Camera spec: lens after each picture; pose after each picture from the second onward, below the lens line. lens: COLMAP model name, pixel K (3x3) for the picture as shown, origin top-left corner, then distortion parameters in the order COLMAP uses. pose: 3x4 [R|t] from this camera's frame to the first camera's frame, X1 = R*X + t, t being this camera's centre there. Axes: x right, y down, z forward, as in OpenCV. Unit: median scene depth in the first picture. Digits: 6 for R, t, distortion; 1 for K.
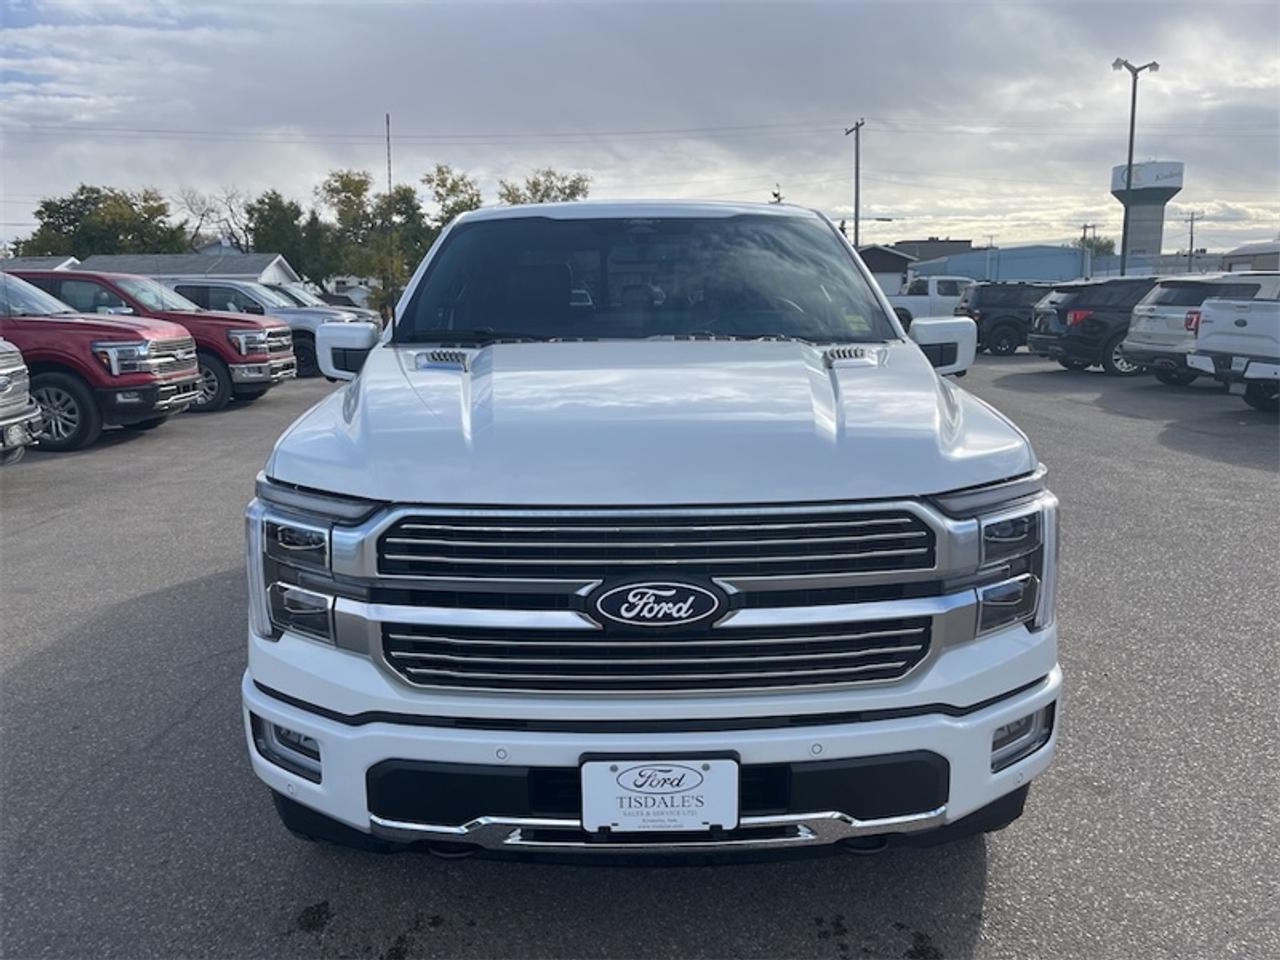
lens RADIAL K [[960.8, 0, 635.2], [0, 960.8, 478.8], [0, 0, 1]] dist [0.075166, -0.102938]
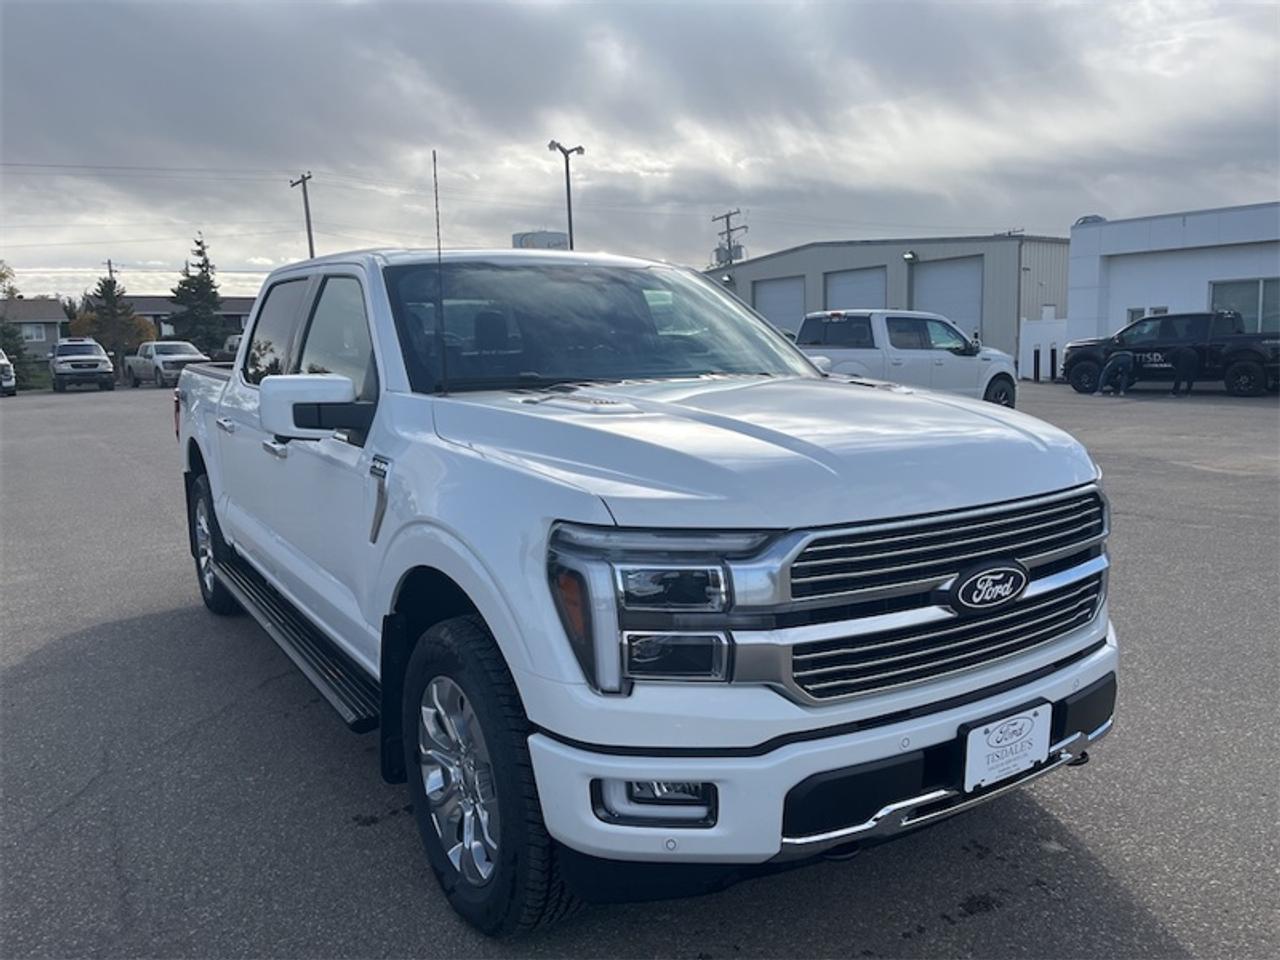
lens RADIAL K [[960.8, 0, 635.2], [0, 960.8, 478.8], [0, 0, 1]] dist [0.075166, -0.102938]
pose [[0.847372, -0.085115, 0.524133, -0.921654], [0.112888, 0.993382, -0.021190, -0.027272], [-0.518861, 0.077125, 0.851373, 0.180586]]
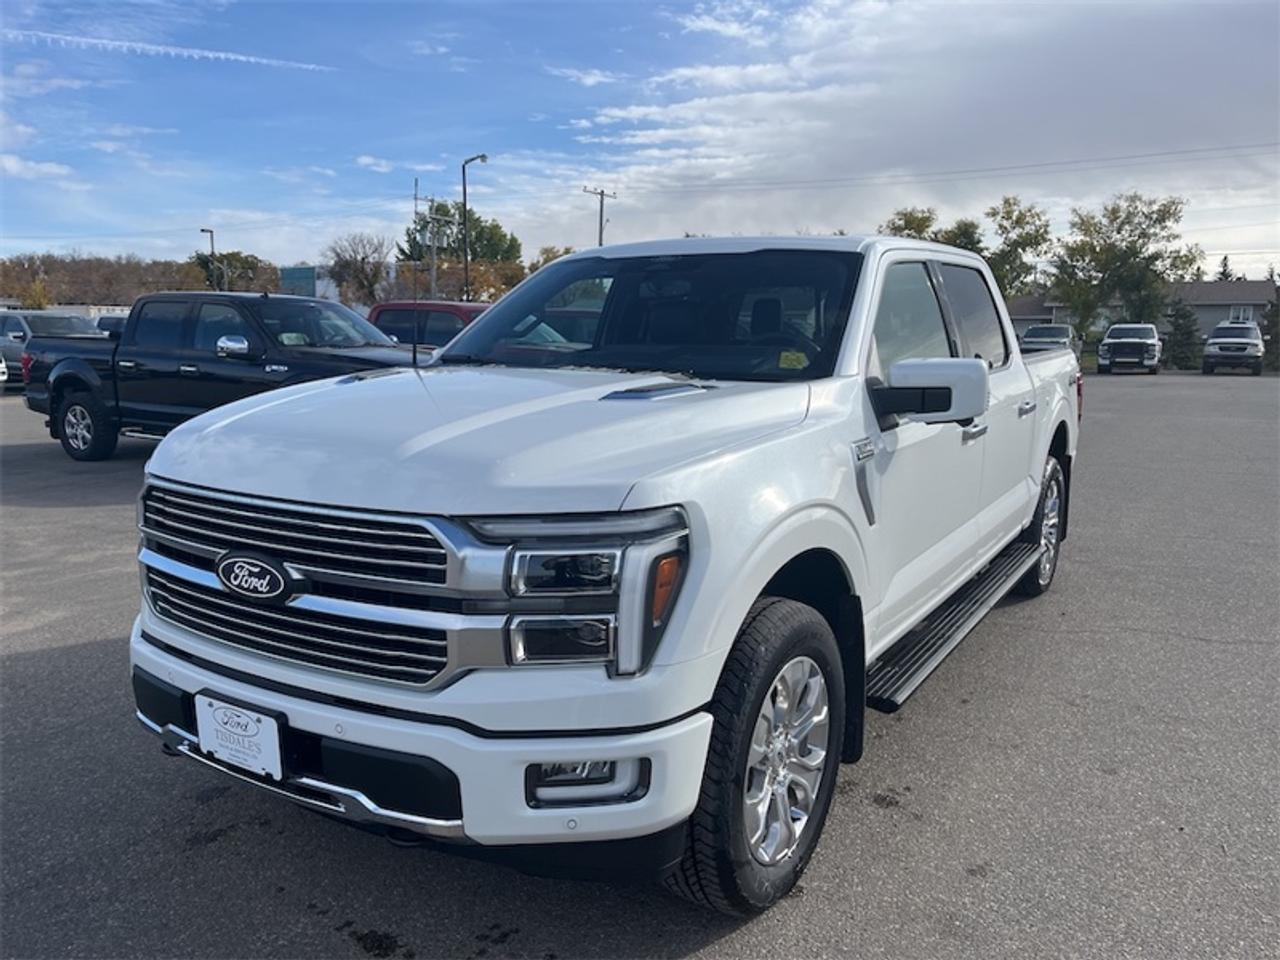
lens RADIAL K [[965.0, 0, 642.6], [0, 965.0, 465.5], [0, 0, 1]] dist [0.035053, -0.028856]
pose [[0.841951, 0.089302, -0.532113, 1.012471], [-0.114746, 0.993284, -0.014862, -0.045221], [0.527212, 0.073571, 0.846543, 0.205525]]
